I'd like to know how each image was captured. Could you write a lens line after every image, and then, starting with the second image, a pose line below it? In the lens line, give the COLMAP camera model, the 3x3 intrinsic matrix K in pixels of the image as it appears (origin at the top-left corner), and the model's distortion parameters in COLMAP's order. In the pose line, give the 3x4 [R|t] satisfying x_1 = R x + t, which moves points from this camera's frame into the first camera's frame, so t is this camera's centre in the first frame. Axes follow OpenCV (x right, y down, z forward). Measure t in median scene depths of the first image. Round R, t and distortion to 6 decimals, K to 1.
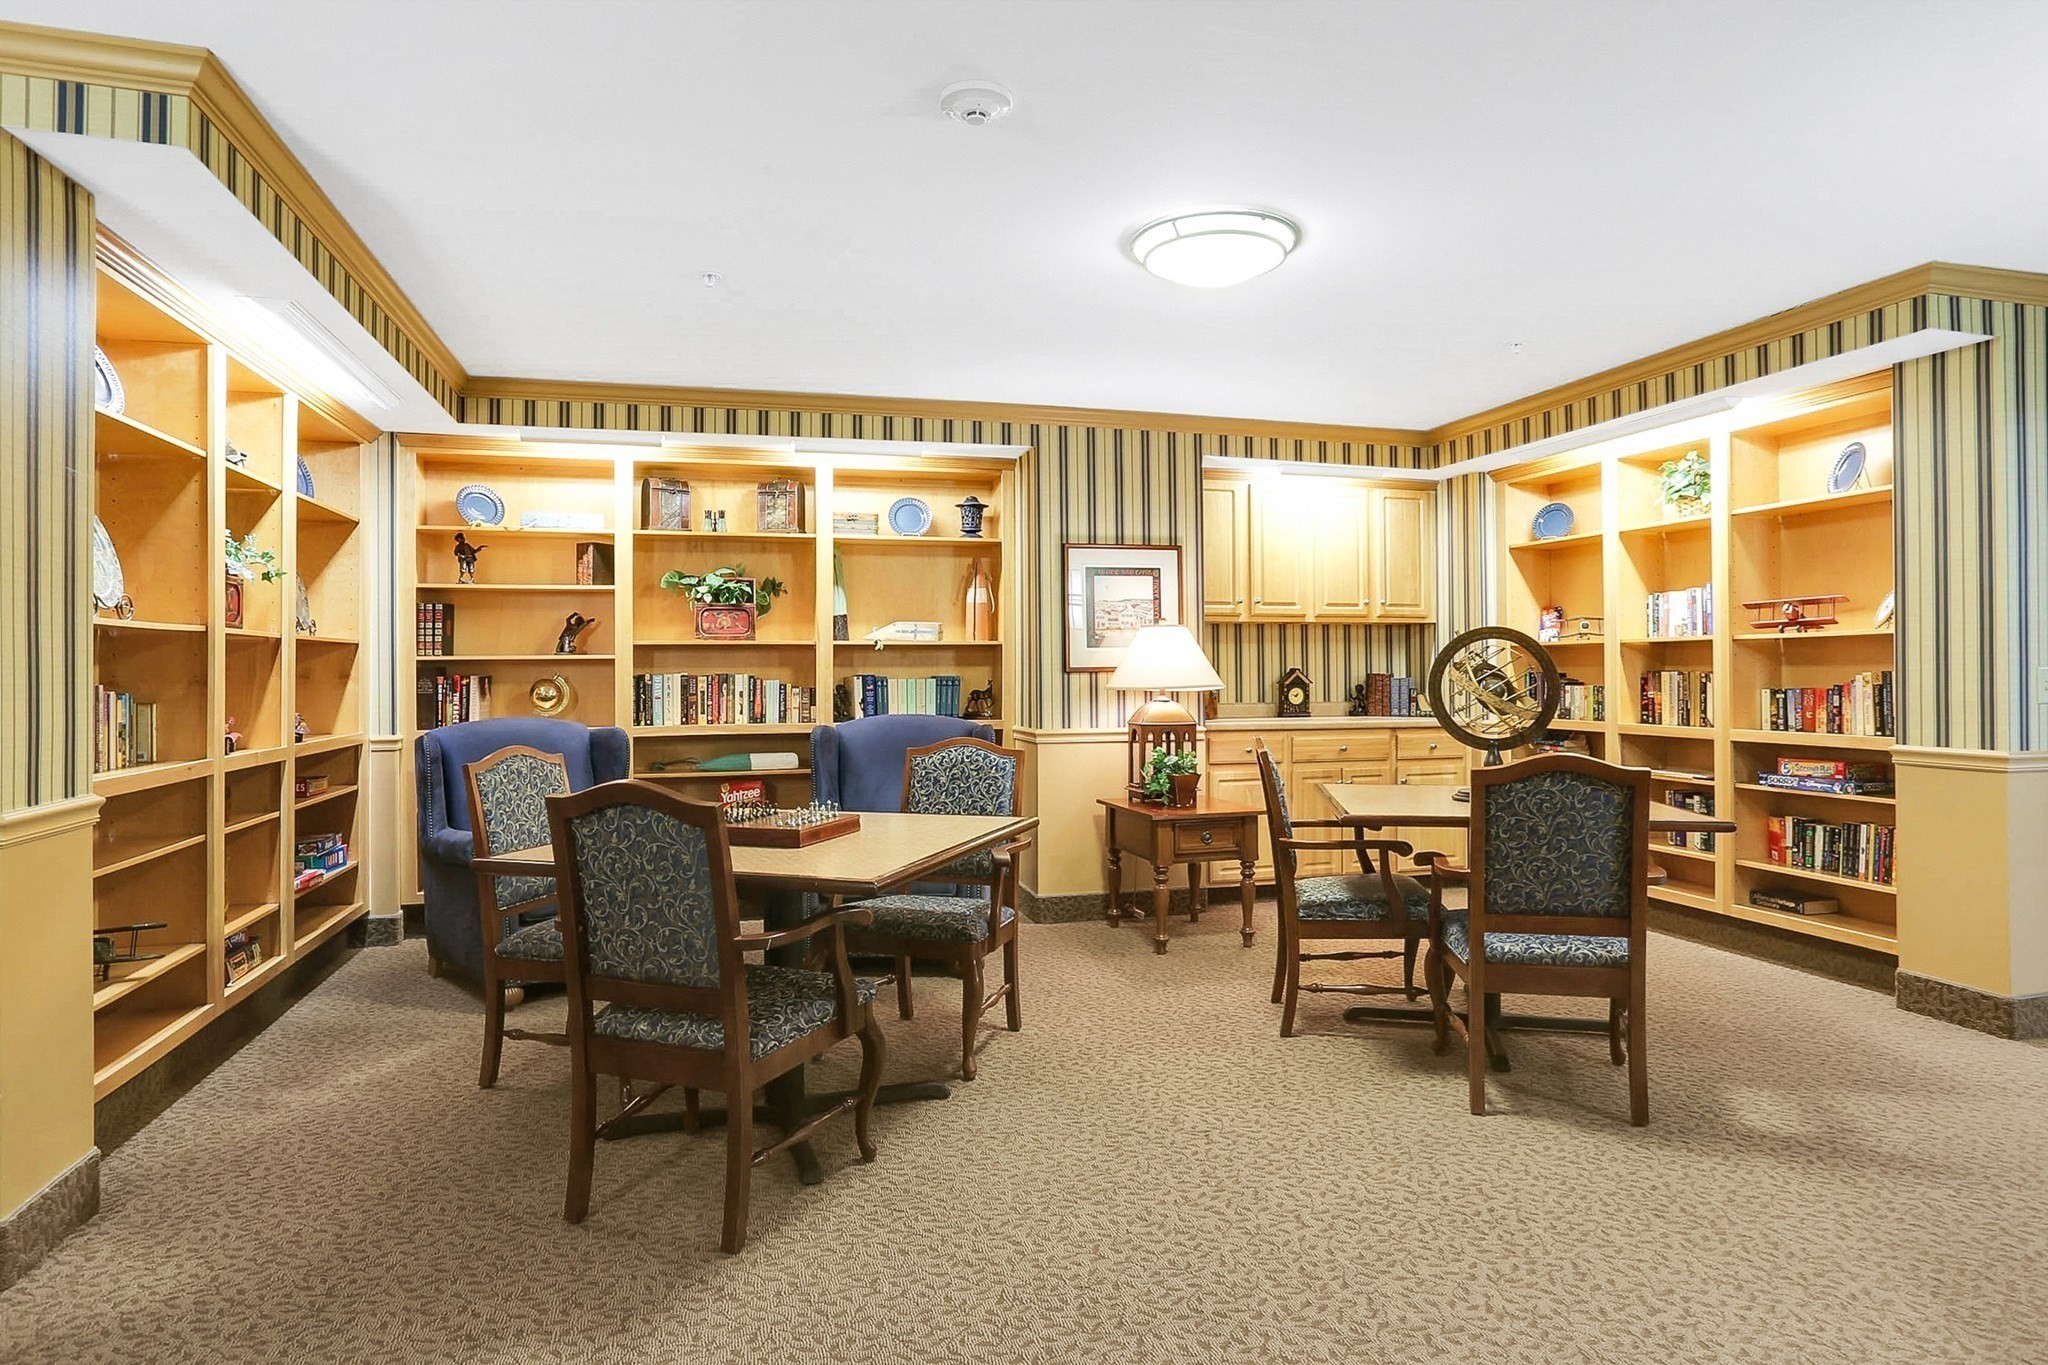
lens RADIAL K [[1163.0, 0, 1025.8], [0, 1163.0, 662.1], [0, 0, 1]] dist [-0.067783, 0.062298]
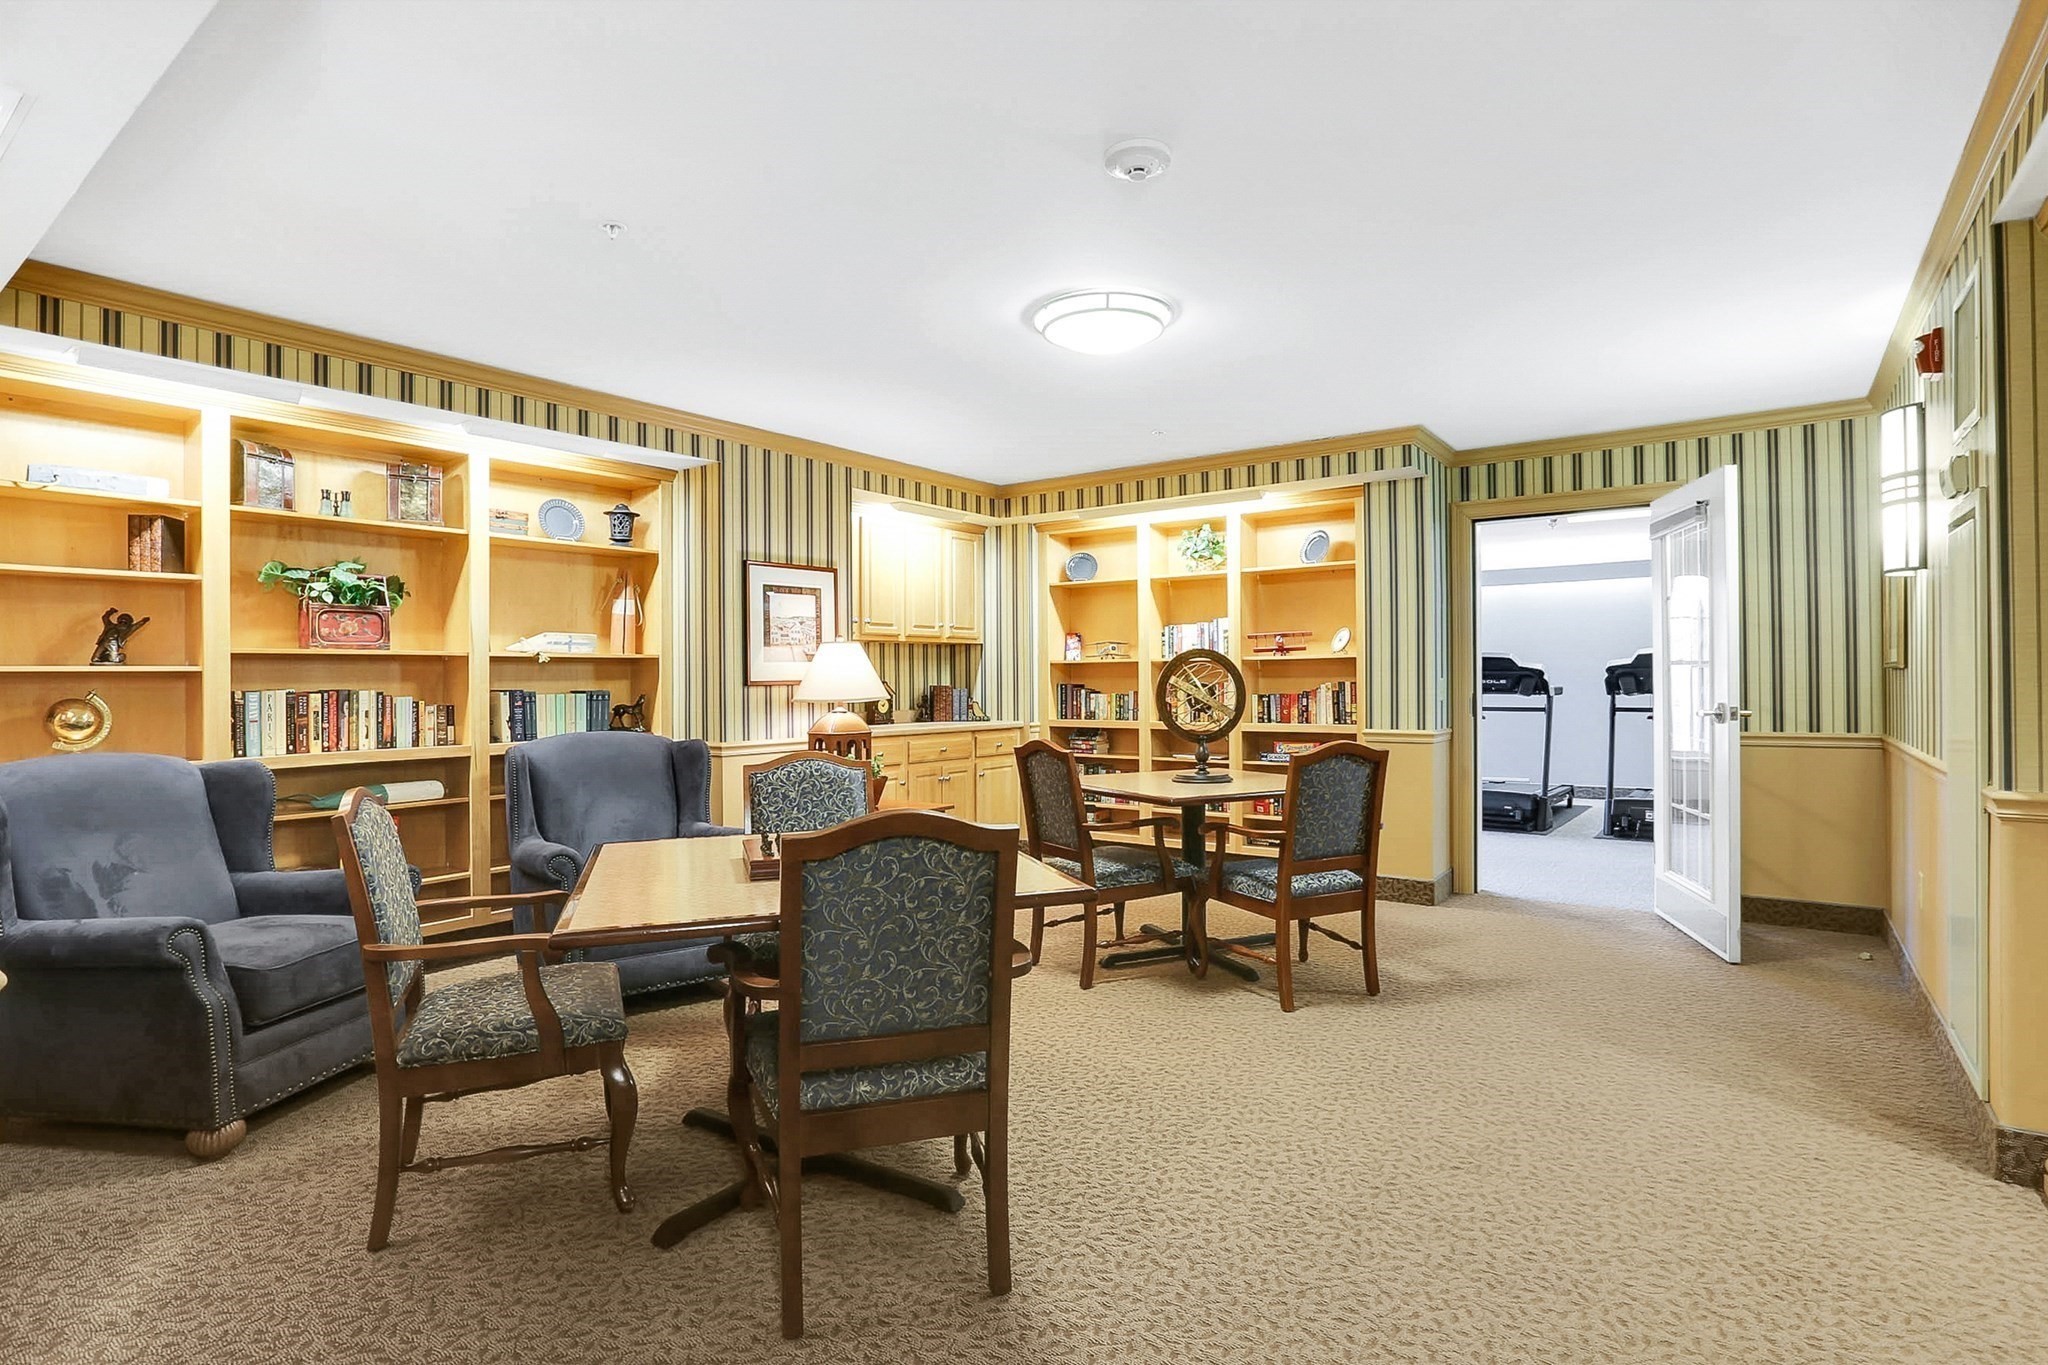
lens RADIAL K [[1024.5, 0, 1024.0], [0, 1024.5, 682.5], [0, 0, 1]] dist [-0.042393, 0.001015]
pose [[0.786606, -0.003842, 0.617443, -0.323678], [-0.000276, 0.999978, 0.006574, -0.000068], [-0.617455, -0.005342, 0.786588, 0.139943]]
